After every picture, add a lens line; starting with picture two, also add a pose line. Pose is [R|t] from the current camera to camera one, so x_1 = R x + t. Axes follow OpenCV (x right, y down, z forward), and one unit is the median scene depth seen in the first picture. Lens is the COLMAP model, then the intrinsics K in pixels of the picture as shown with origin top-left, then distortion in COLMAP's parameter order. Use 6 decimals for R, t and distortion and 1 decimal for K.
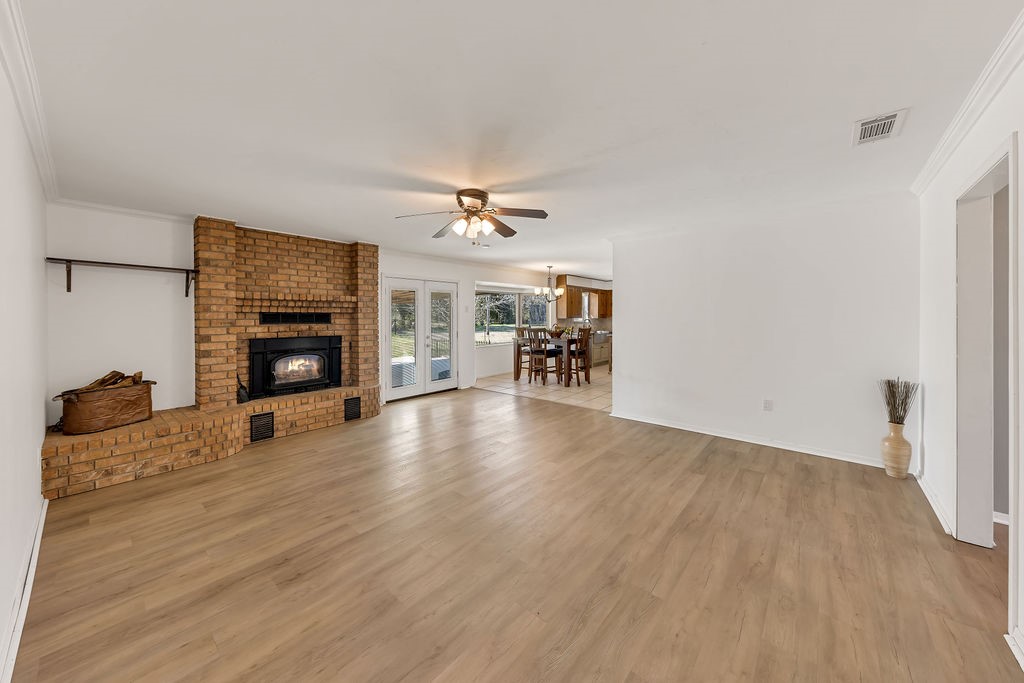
lens RADIAL K [[357.6, 0, 525.8], [0, 357.6, 313.7], [0, 0, 1]] dist [0.008439, -0.001439]
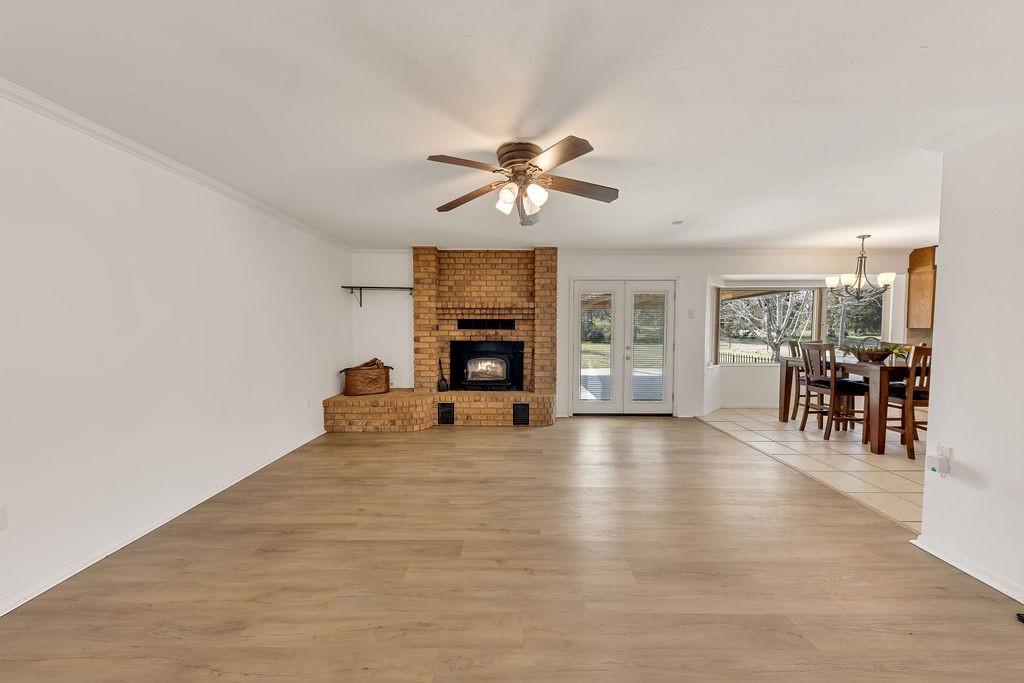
lens RADIAL K [[357.6, 0, 516.7], [0, 357.6, 336.9], [0, 0, 1]] dist [0.008439, -0.001439]
pose [[0.635919, 0.032704, -0.771063, 0.350043], [0.001547, 0.999046, 0.043649, 0.004353], [0.771754, -0.028950, 0.635261, 0.442395]]
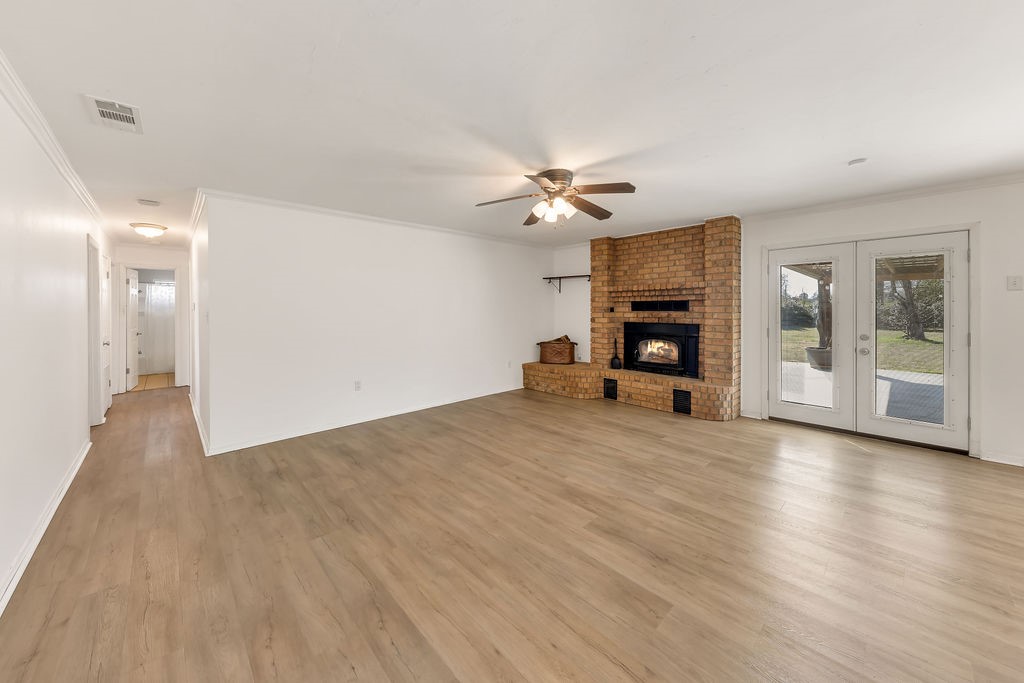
lens RADIAL K [[357.6, 0, 484.7], [0, 357.6, 303.5], [0, 0, 1]] dist [0.008439, -0.001439]
pose [[-0.151079, -0.006133, -0.988503, 0.652579], [0.019368, 0.999770, -0.009163, 0.005743], [0.988332, -0.020530, -0.150925, 0.775869]]
